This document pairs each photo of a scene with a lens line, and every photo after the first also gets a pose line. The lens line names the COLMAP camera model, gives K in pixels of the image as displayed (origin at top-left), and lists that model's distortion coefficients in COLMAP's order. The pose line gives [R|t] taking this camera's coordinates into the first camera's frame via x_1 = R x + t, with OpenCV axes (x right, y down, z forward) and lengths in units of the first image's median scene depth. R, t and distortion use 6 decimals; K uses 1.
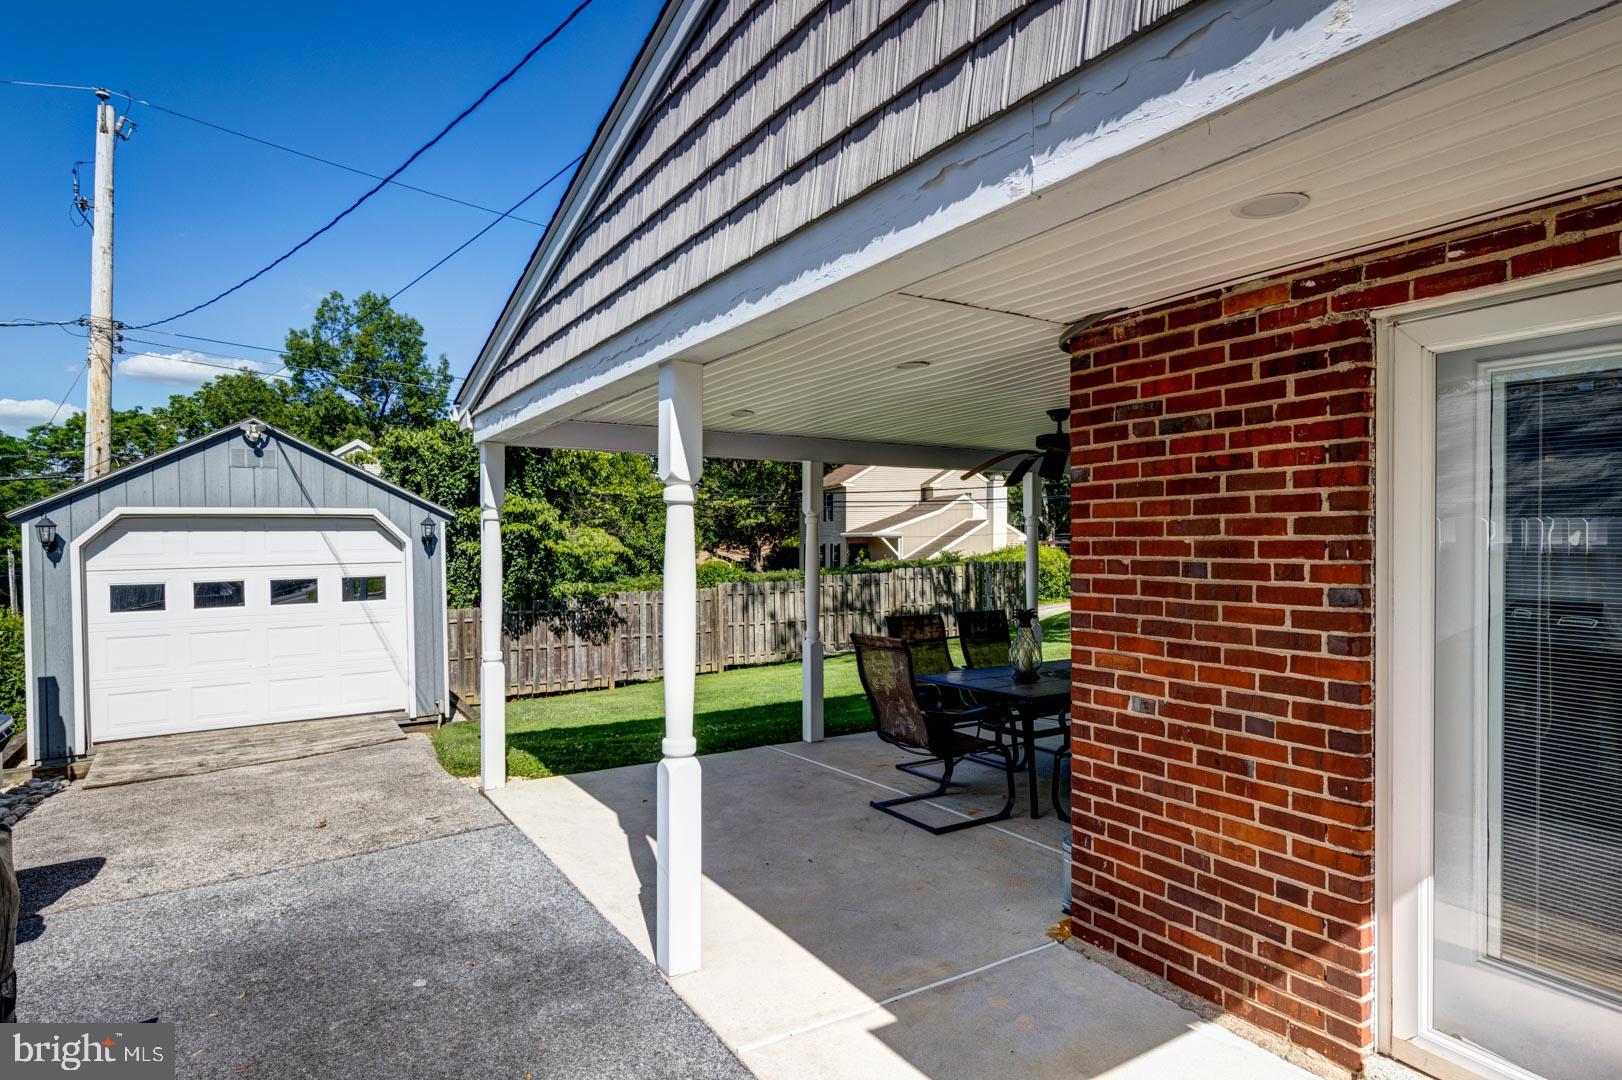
lens RADIAL K [[911.7, 0, 814.9], [0, 911.7, 546.1], [0, 0, 1]] dist [0.014354, -0.005691]
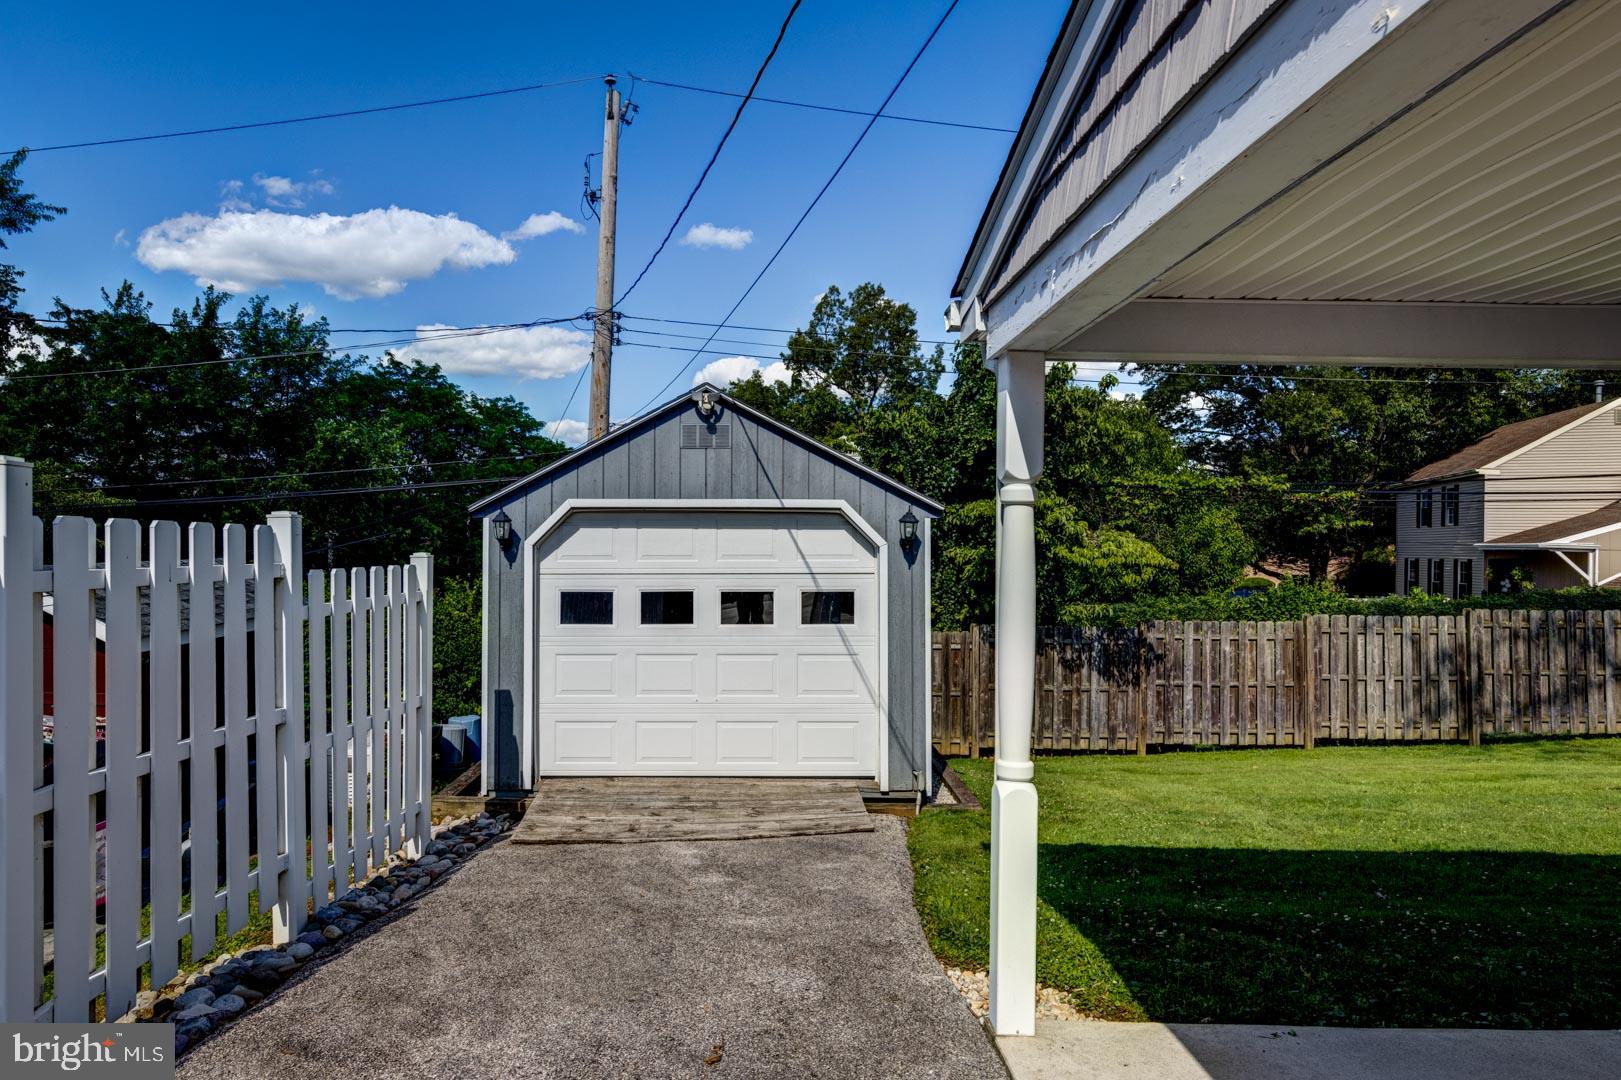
lens RADIAL K [[928.6, 0, 809.4], [0, 928.6, 541.3], [0, 0, 1]] dist [0.001377, -0.000602]
pose [[0.871135, 0.013679, -0.490853, -0.104838], [-0.020086, 0.999768, -0.007786, -0.000906], [0.490633, 0.016642, 0.871208, 0.257181]]
